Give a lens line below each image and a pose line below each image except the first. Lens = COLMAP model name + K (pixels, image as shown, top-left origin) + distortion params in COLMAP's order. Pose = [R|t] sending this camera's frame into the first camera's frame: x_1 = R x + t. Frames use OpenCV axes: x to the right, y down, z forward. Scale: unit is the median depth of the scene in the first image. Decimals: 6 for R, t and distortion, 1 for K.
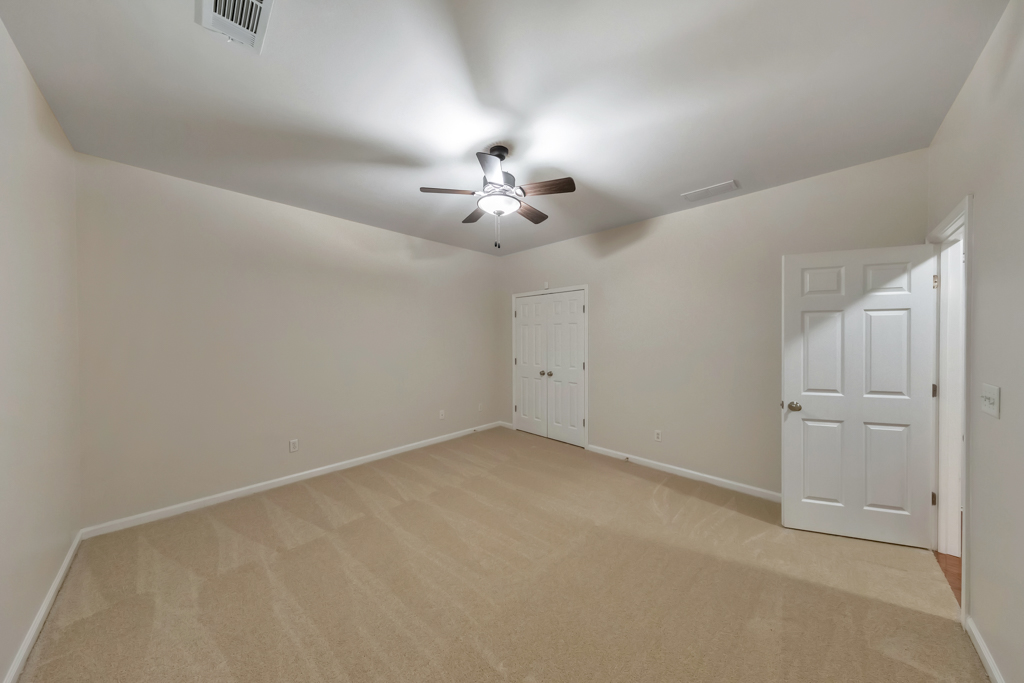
lens RADIAL K [[325.7, 0, 514.8], [0, 325.7, 344.0], [0, 0, 1]] dist [0.001031, -0.000068]
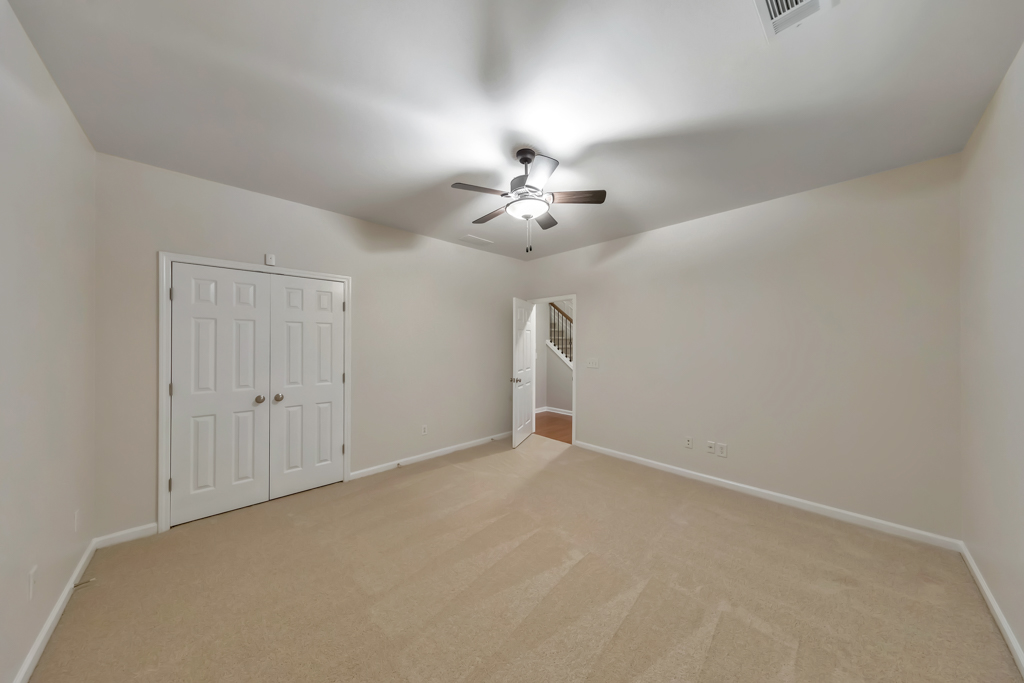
lens RADIAL K [[325.7, 0, 514.8], [0, 325.7, 344.0], [0, 0, 1]] dist [0.001031, -0.000068]
pose [[0.023413, -0.000282, 0.999726, -0.572121], [0.015819, 0.999875, -0.000088, -0.007608], [-0.999601, 0.015816, 0.023414, 0.558861]]
